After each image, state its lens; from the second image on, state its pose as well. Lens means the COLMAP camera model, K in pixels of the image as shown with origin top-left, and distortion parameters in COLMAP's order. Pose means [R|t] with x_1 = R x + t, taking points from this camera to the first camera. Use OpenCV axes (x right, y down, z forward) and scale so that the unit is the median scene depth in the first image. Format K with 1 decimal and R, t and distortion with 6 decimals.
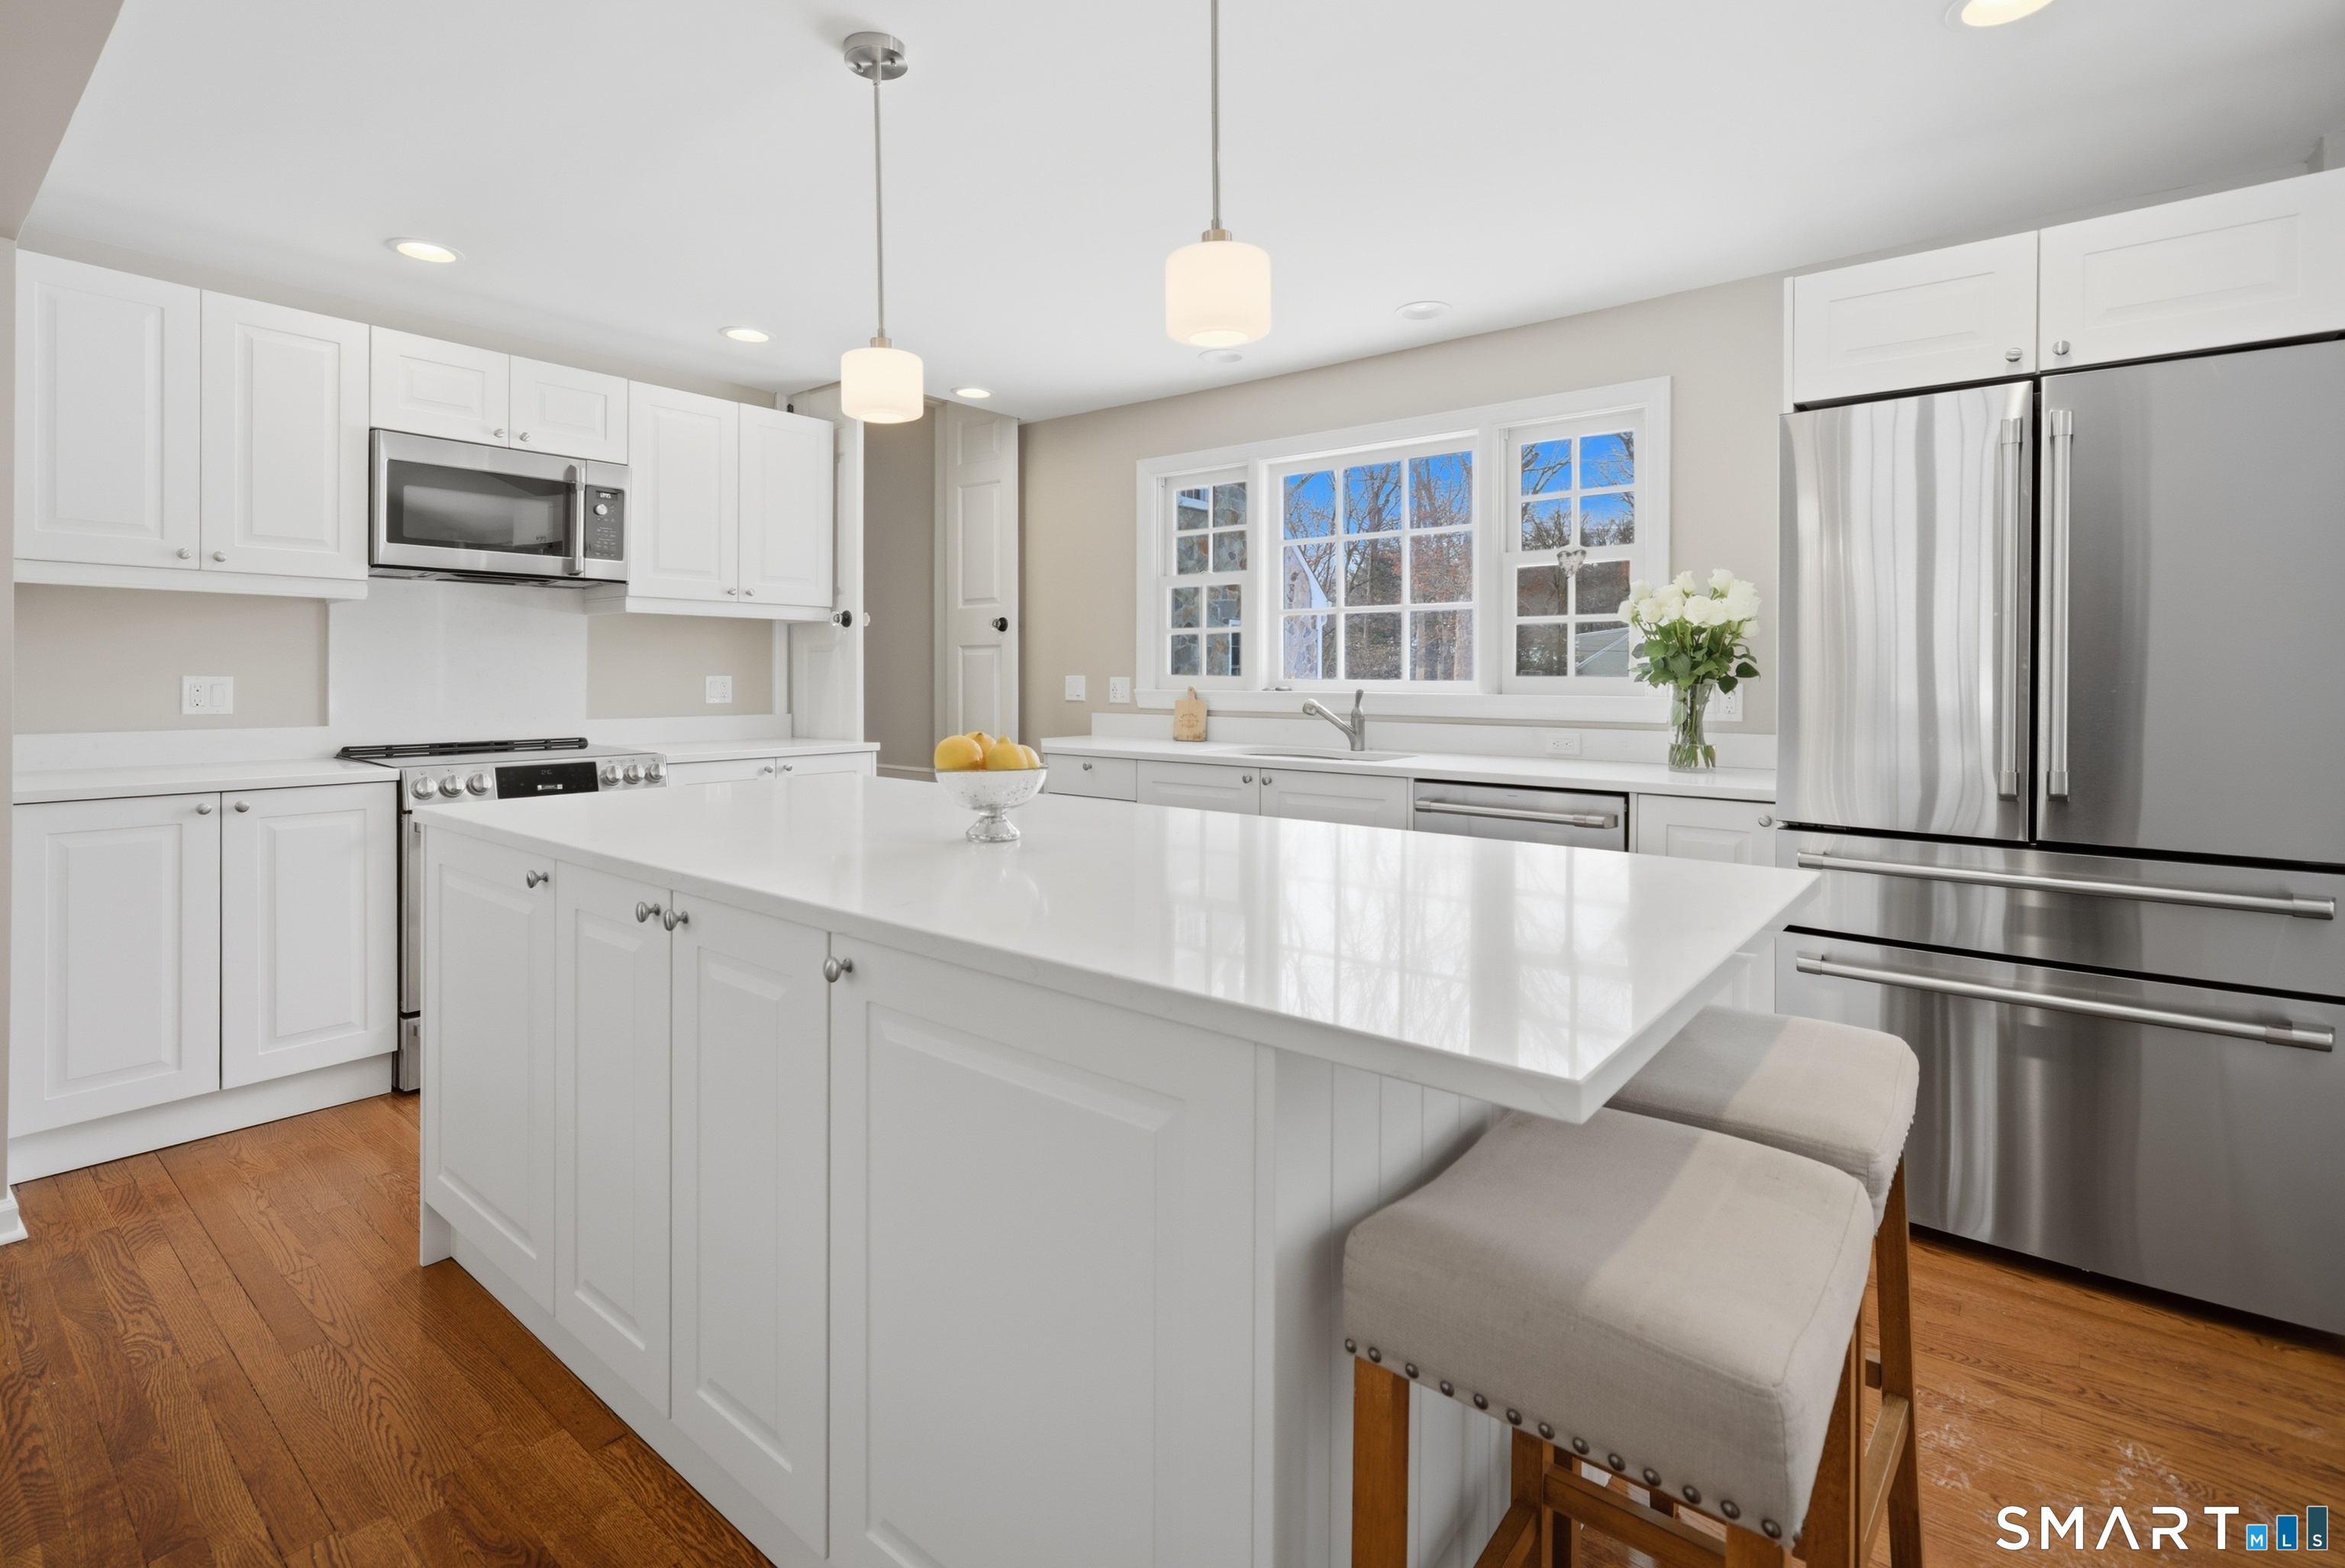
lens RADIAL K [[1108.3, 0, 1134.4], [0, 1108.3, 669.9], [0, 0, 1]] dist [-0.003068, 0.000232]
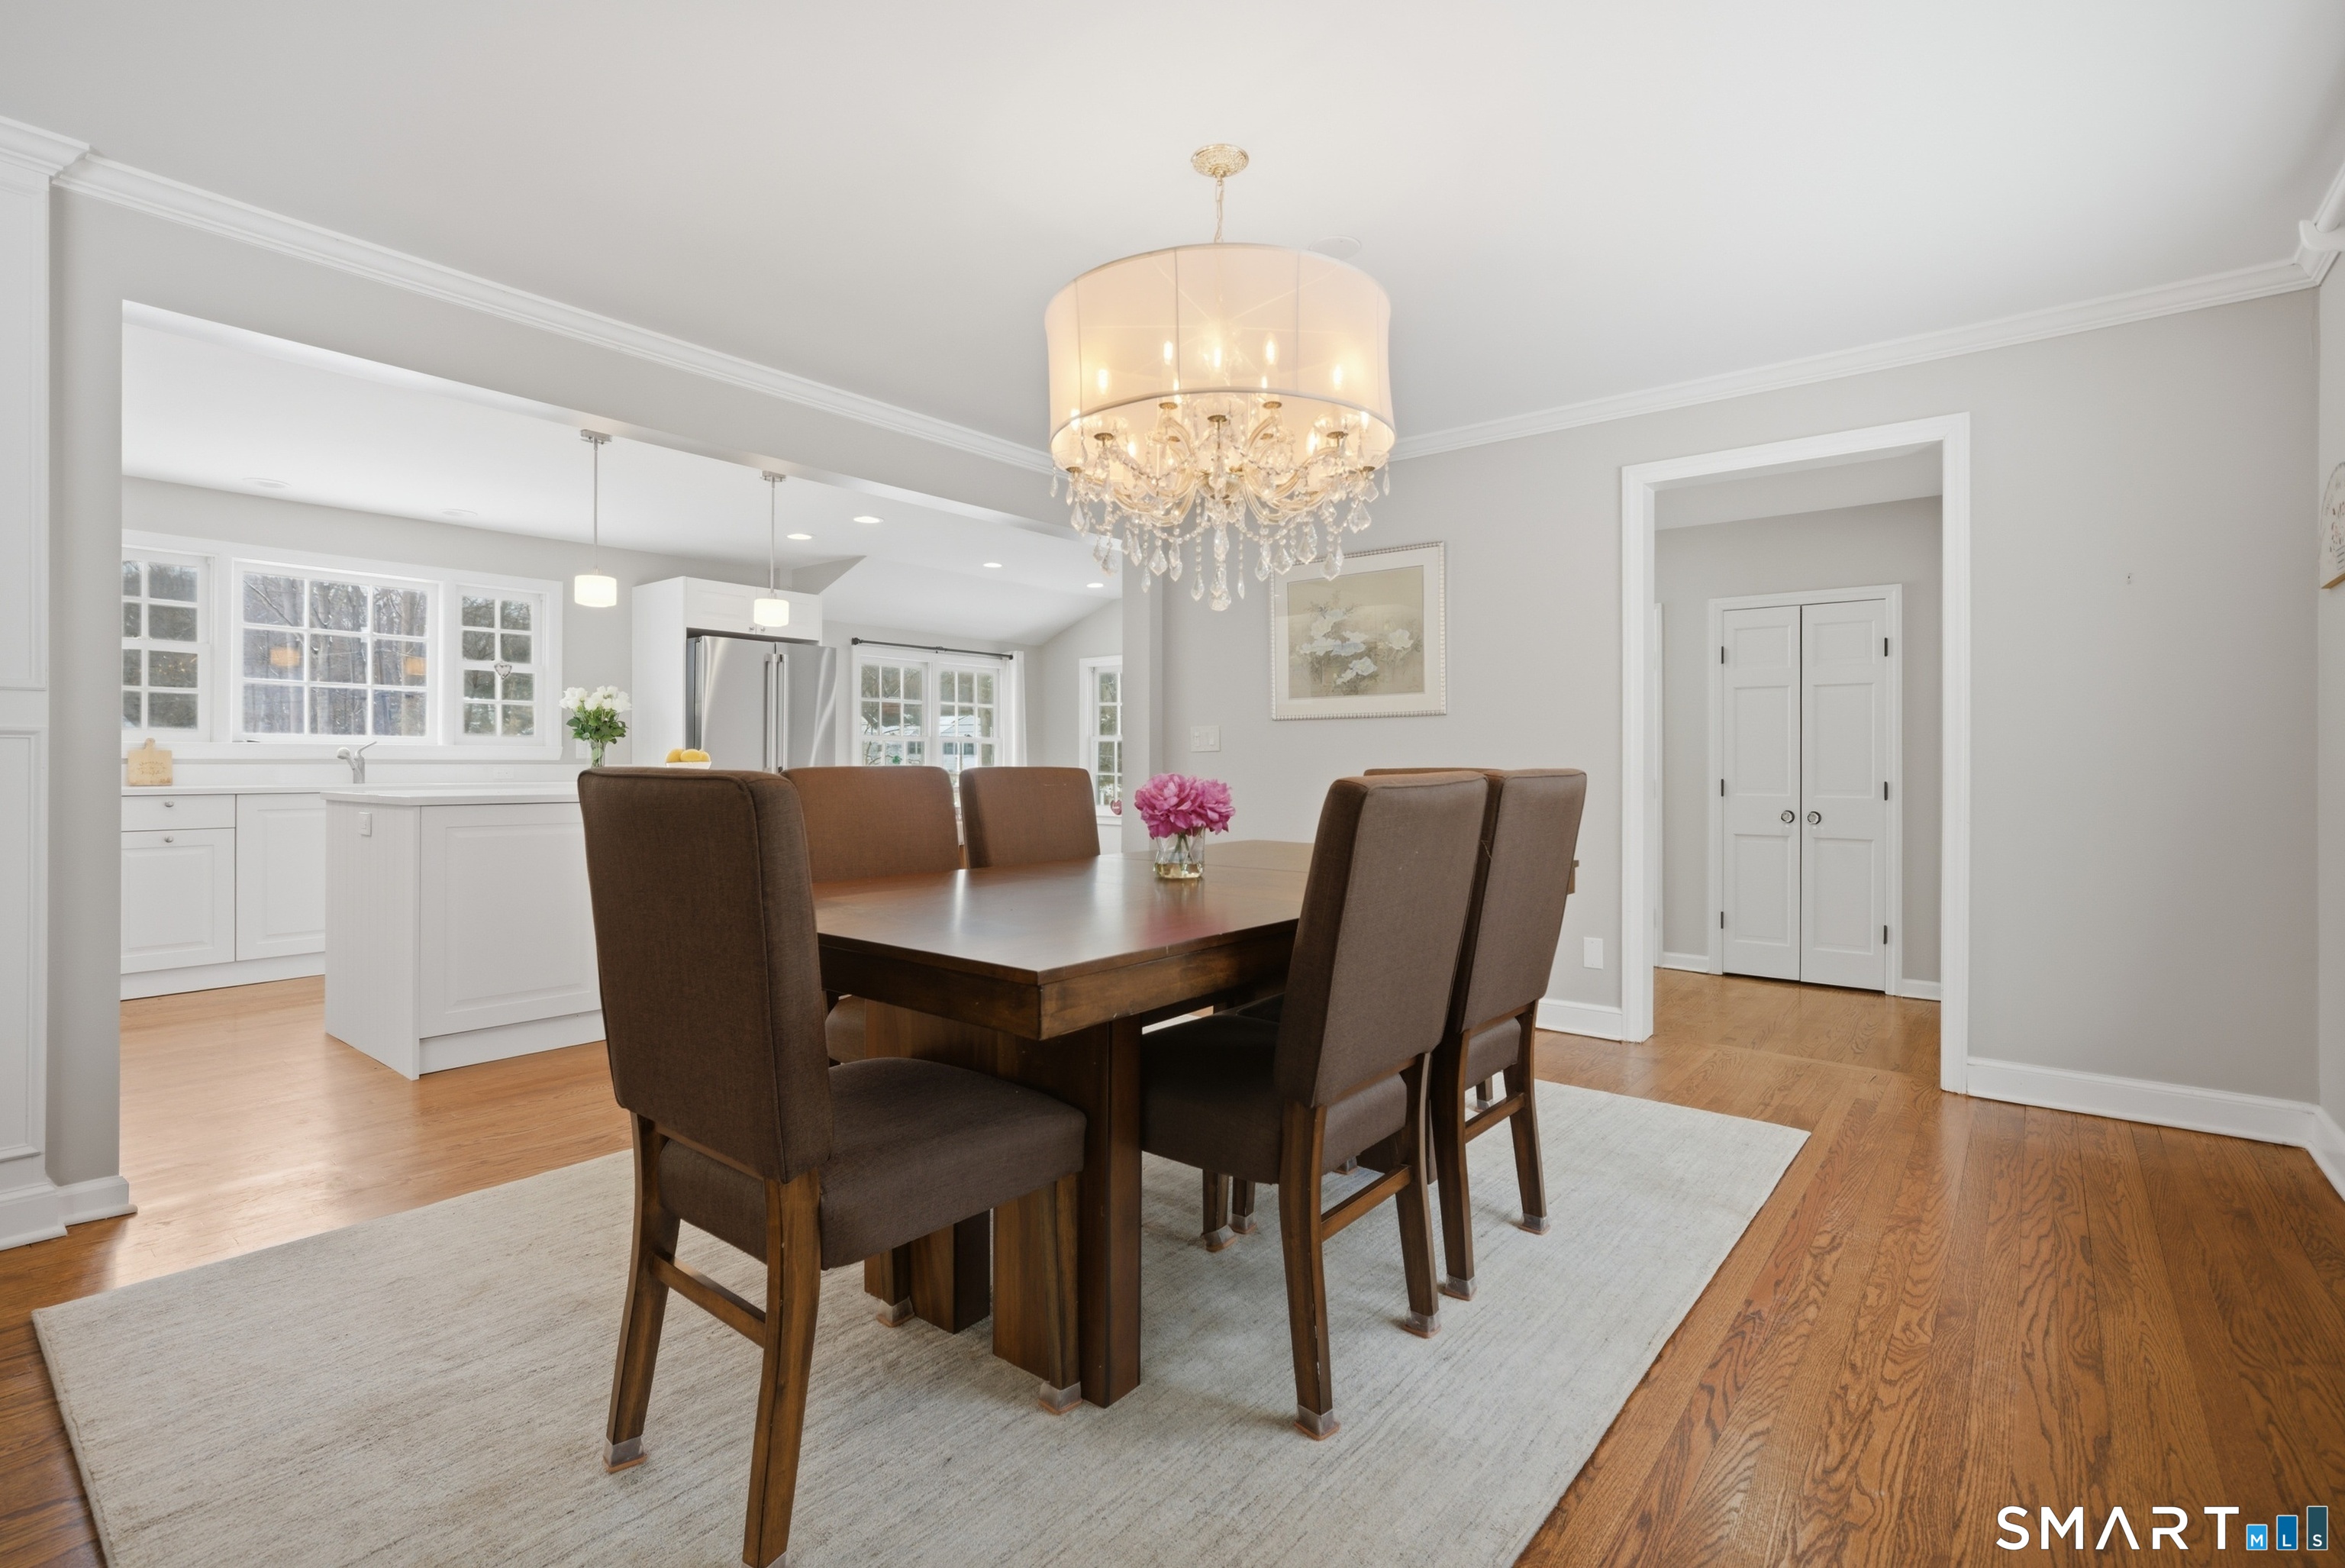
lens RADIAL K [[1082.3, 0, 1148.5], [0, 1082.3, 755.0], [0, 0, 1]] dist [-0.004606, 0.000781]
pose [[-0.008906, 0.003151, 0.999955, -1.337870], [-0.006654, 0.999973, -0.003210, 0.036108], [-0.999938, -0.006682, -0.008885, -0.025104]]
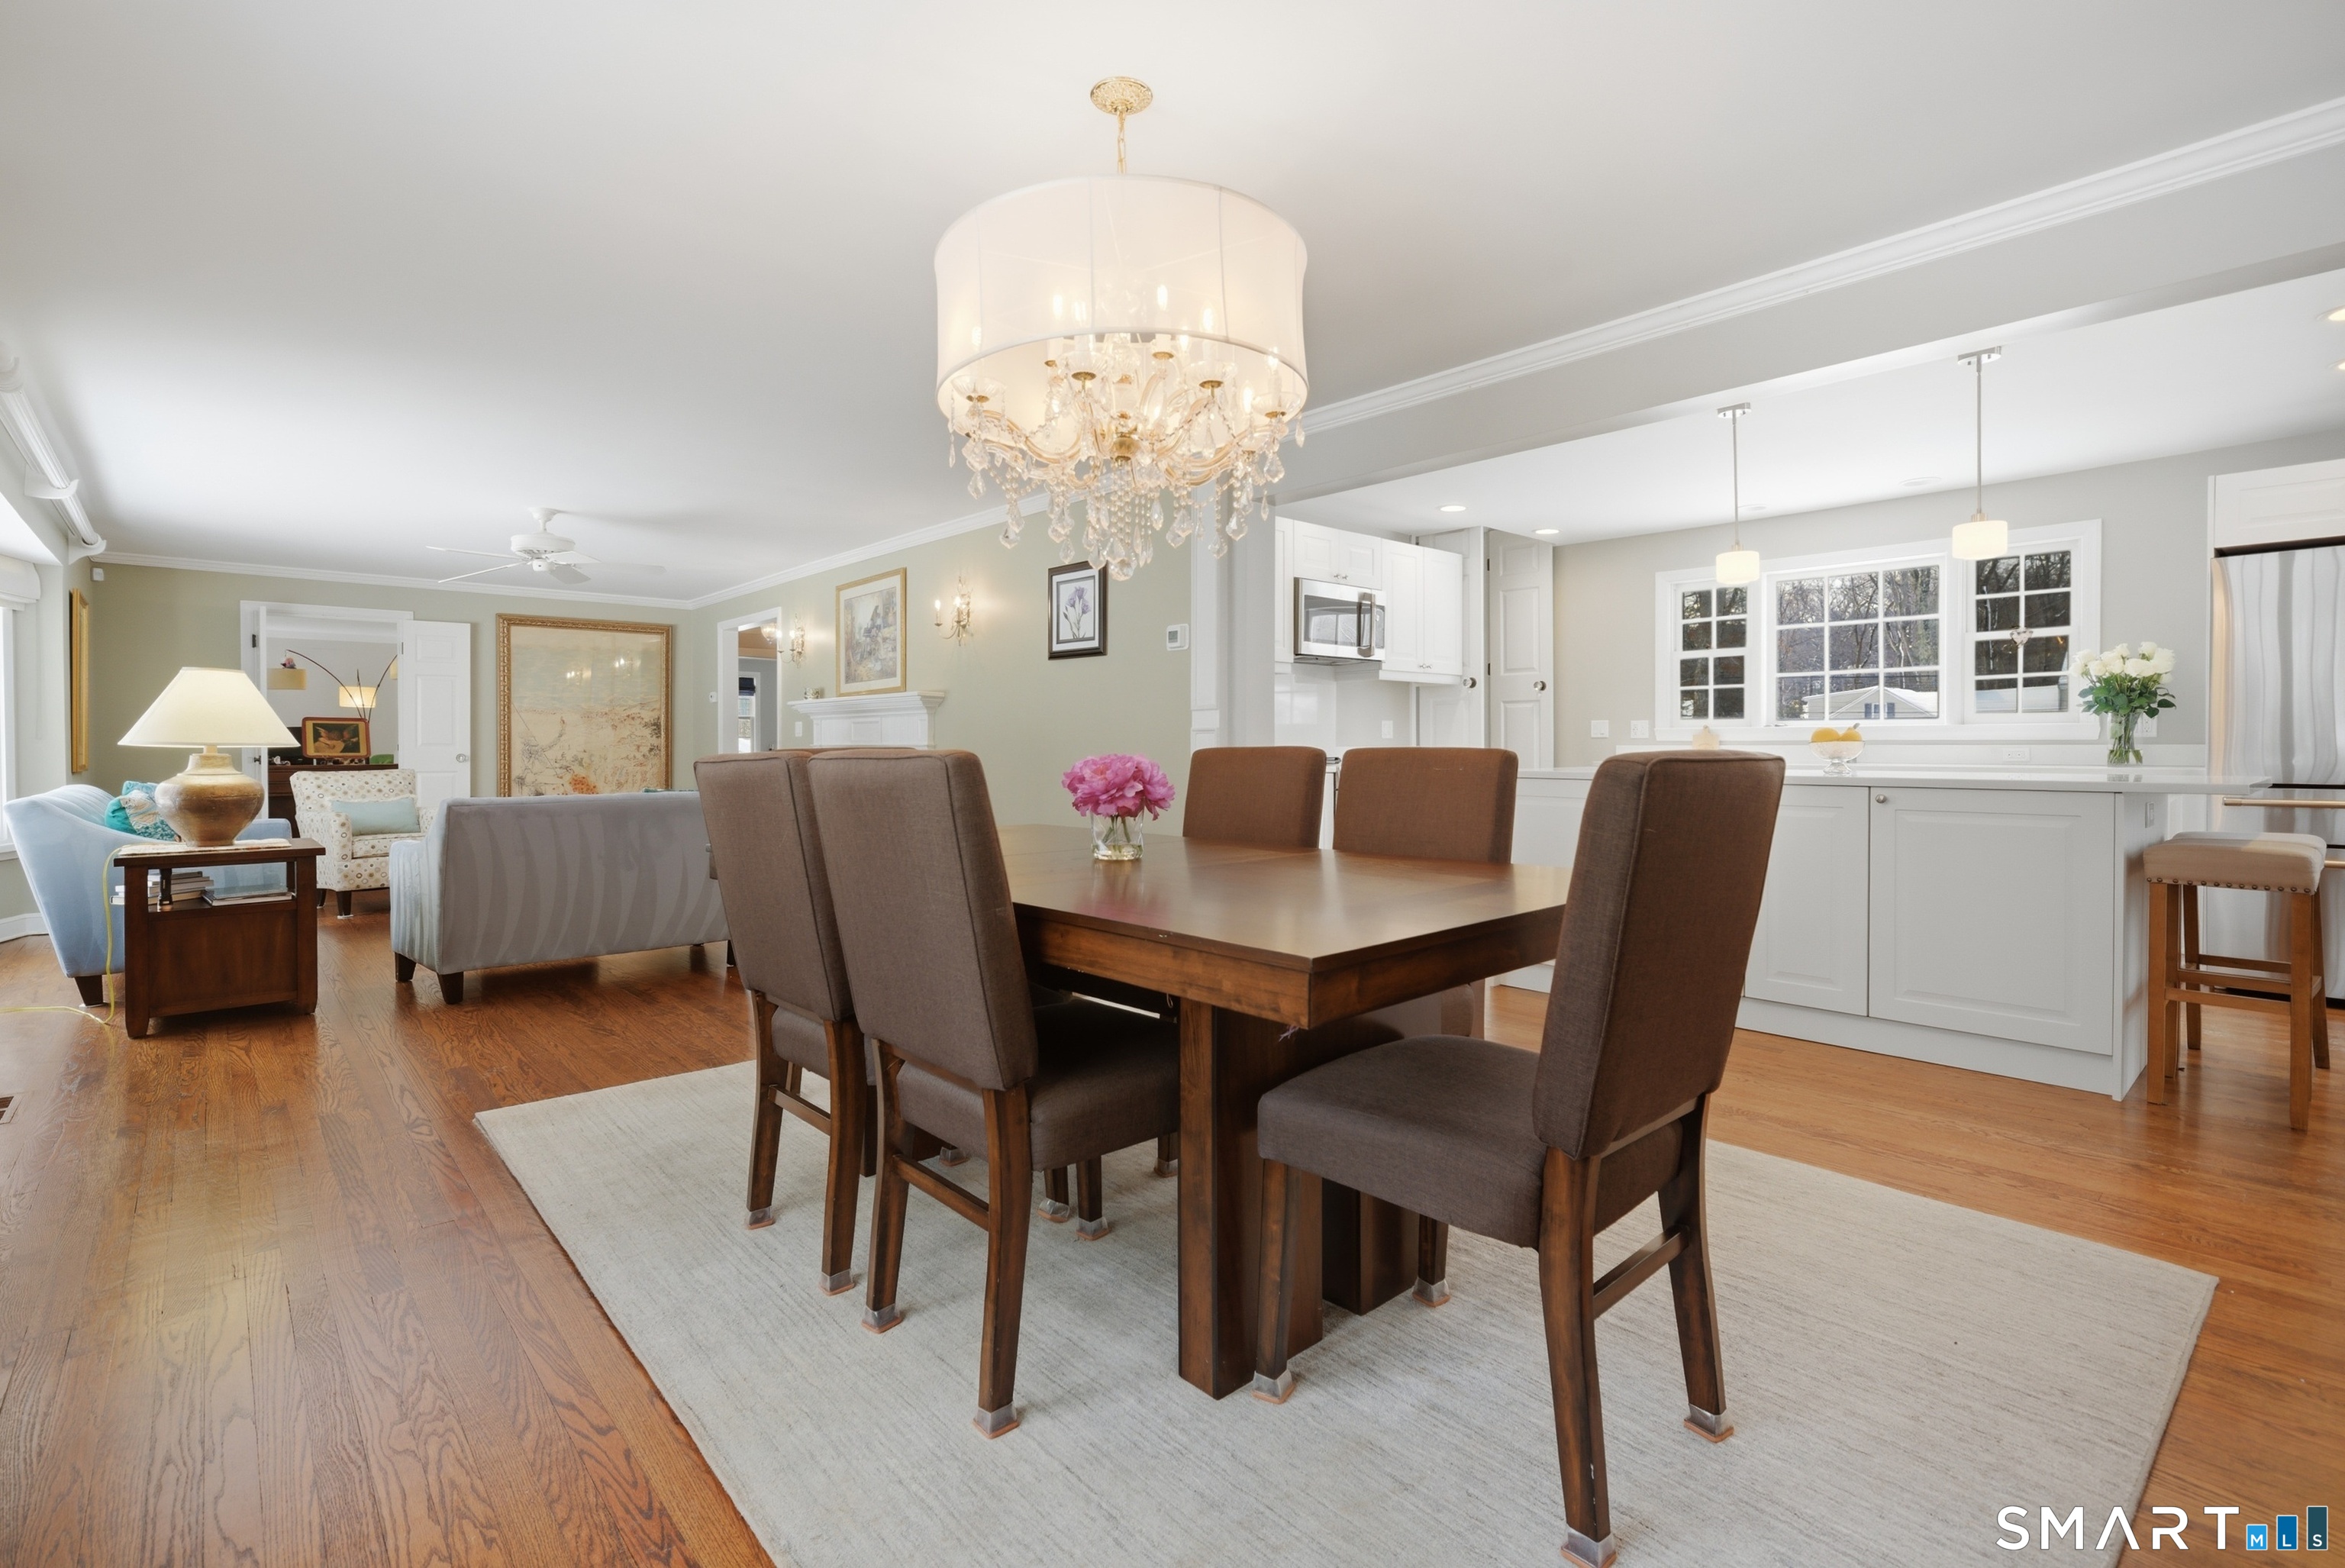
lens RADIAL K [[1082.3, 0, 1148.5], [0, 1082.3, 755.0], [0, 0, 1]] dist [-0.004606, 0.000781]
pose [[0.987697, -0.003608, -0.156338, -0.569403], [0.005451, 0.999921, 0.011358, 0.041573], [0.156285, -0.012071, 0.987638, -0.674526]]
